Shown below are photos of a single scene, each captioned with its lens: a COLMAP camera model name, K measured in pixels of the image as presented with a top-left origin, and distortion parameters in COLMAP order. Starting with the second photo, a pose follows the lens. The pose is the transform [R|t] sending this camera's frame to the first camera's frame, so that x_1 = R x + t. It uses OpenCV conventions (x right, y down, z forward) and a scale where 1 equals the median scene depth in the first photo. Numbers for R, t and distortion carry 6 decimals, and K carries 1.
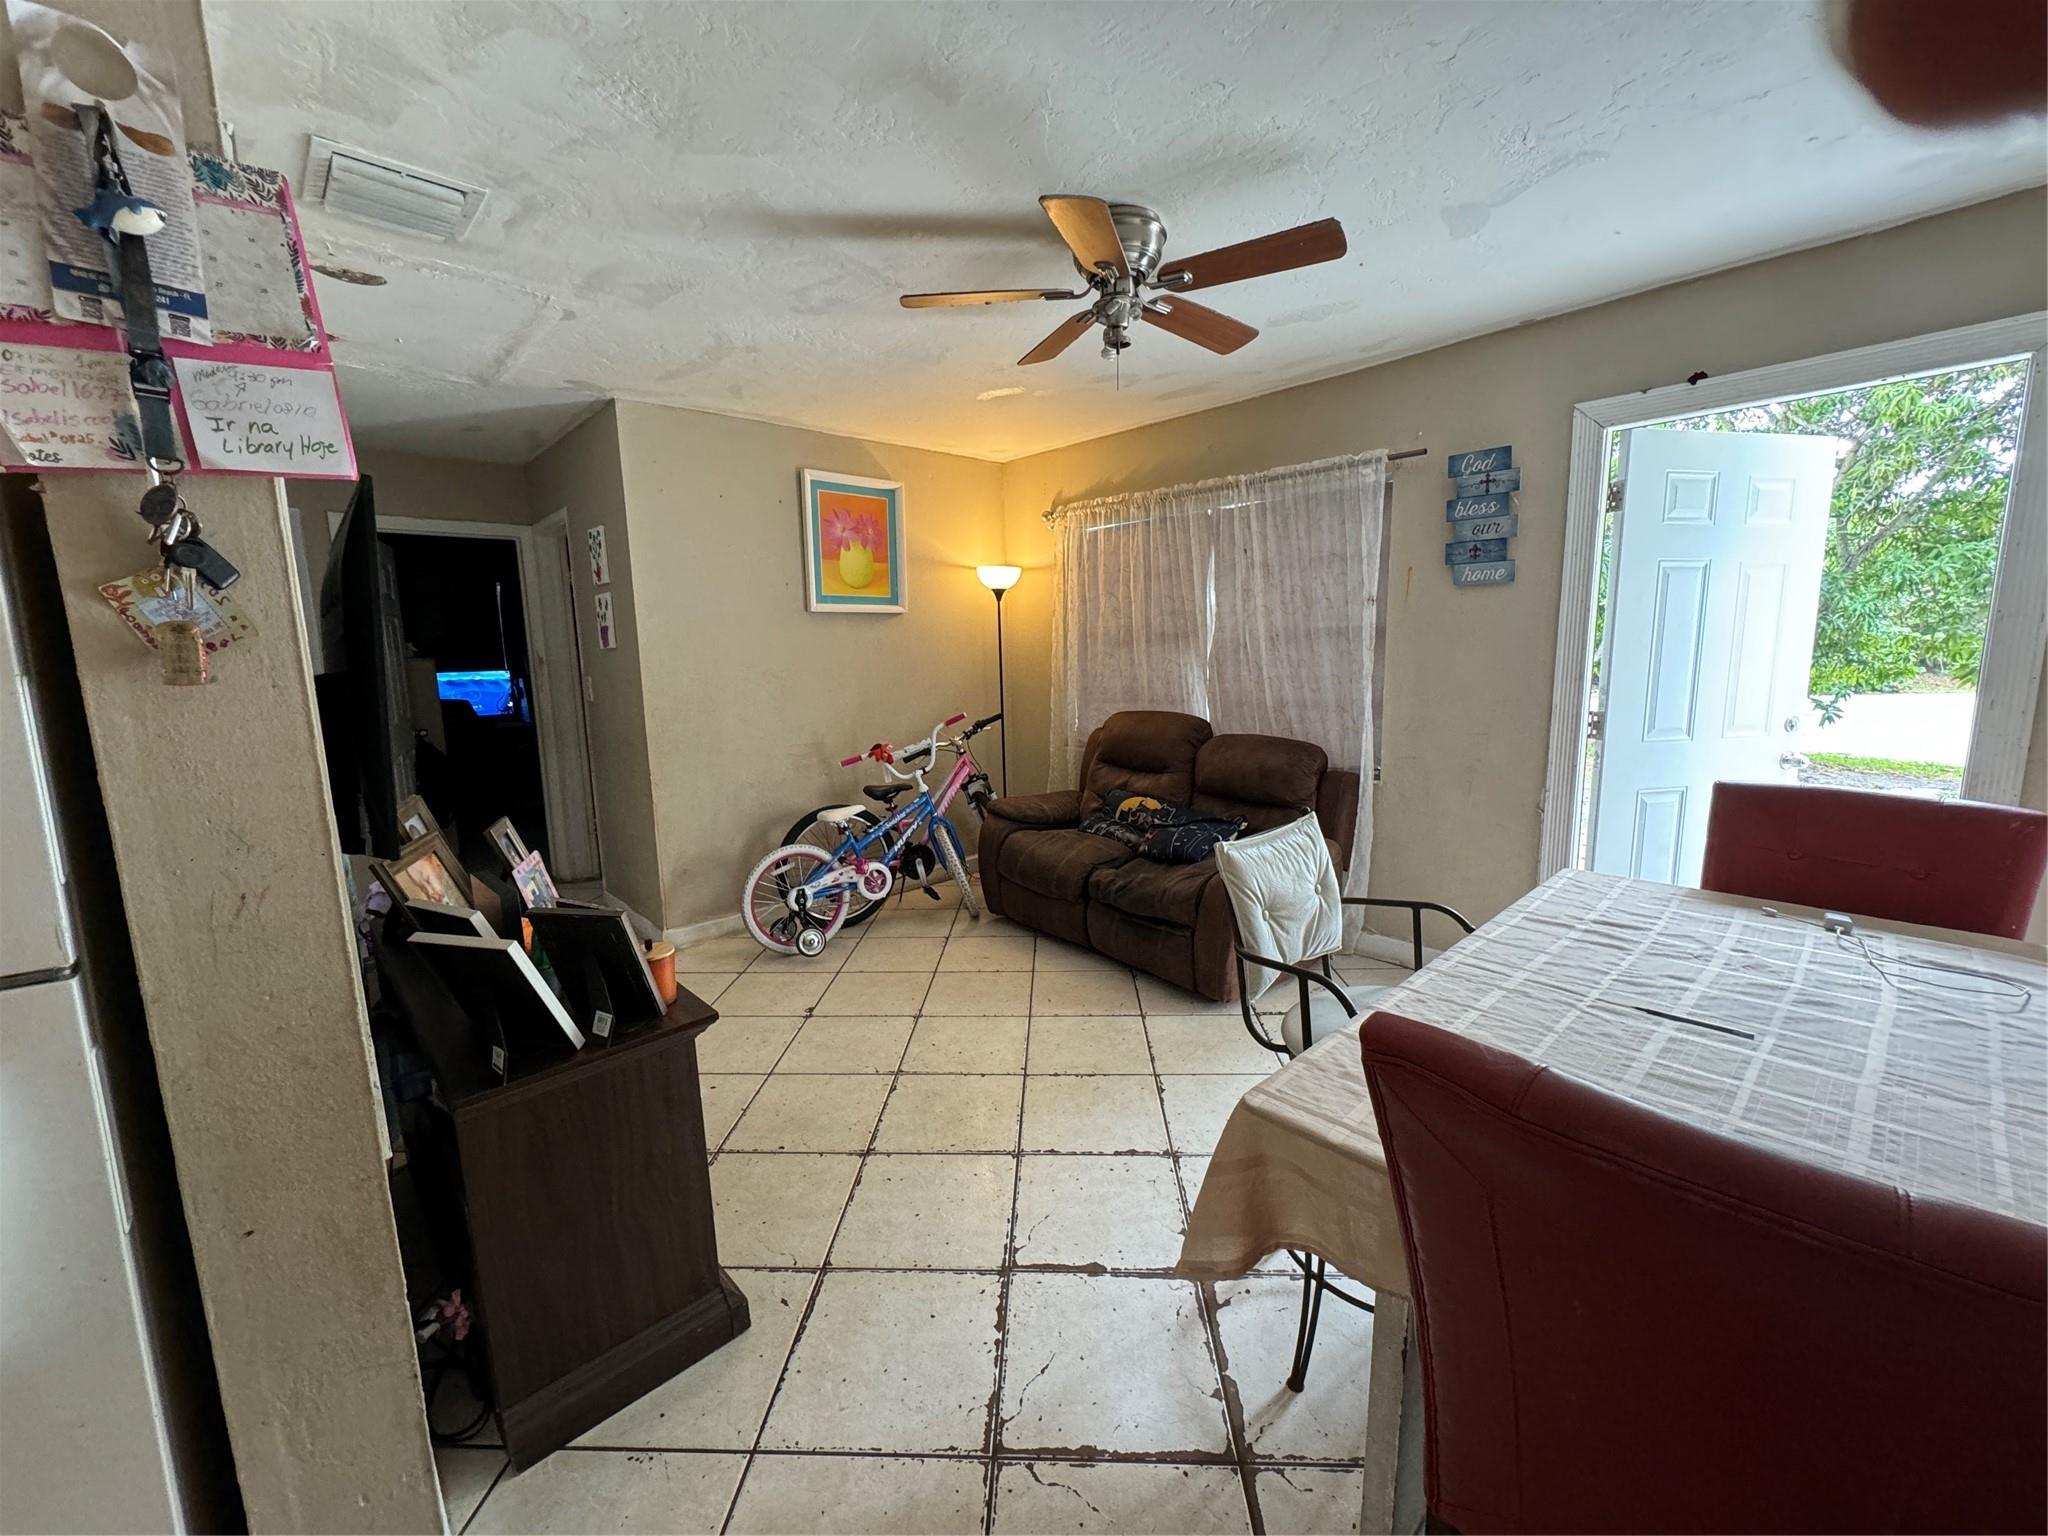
lens RADIAL K [[818.7, 0, 1026.9], [0, 818.7, 769.3], [0, 0, 1]] dist [-0.003186, -0.000530]
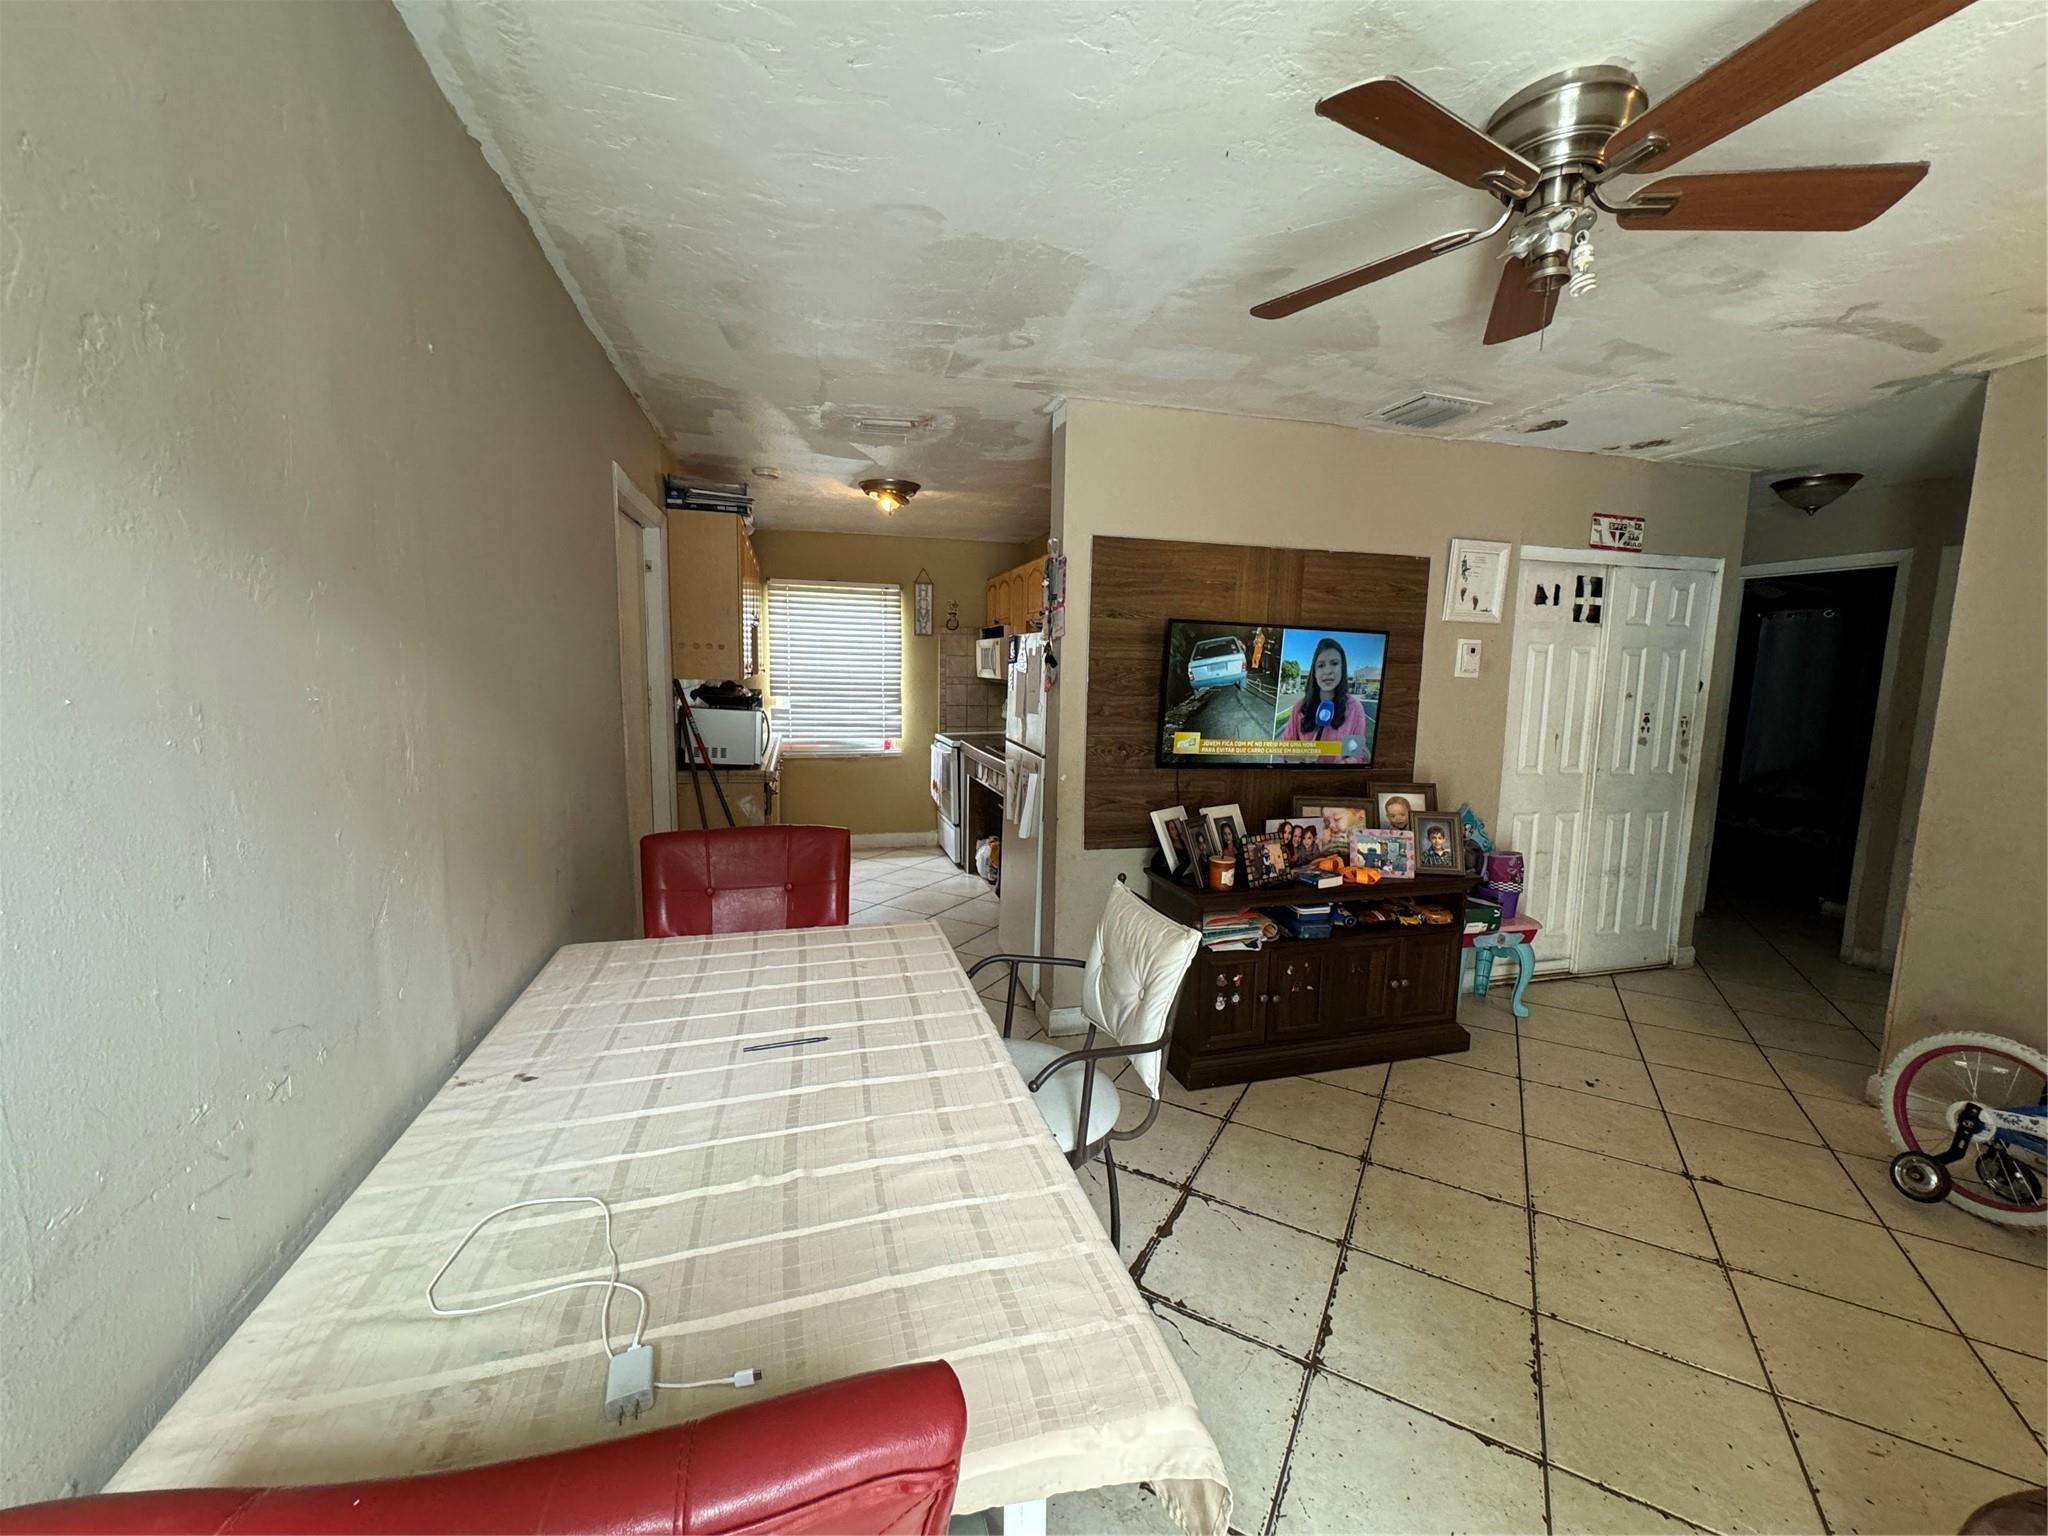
lens RADIAL K [[818.7, 0, 1021.9], [0, 818.7, 769.5], [0, 0, 1]] dist [-0.003186, -0.000530]
pose [[-0.469785, 0.121996, -0.874311, 0.690215], [-0.143112, 0.966779, 0.211795, -0.152109], [0.871104, 0.224622, -0.436719, 0.728111]]
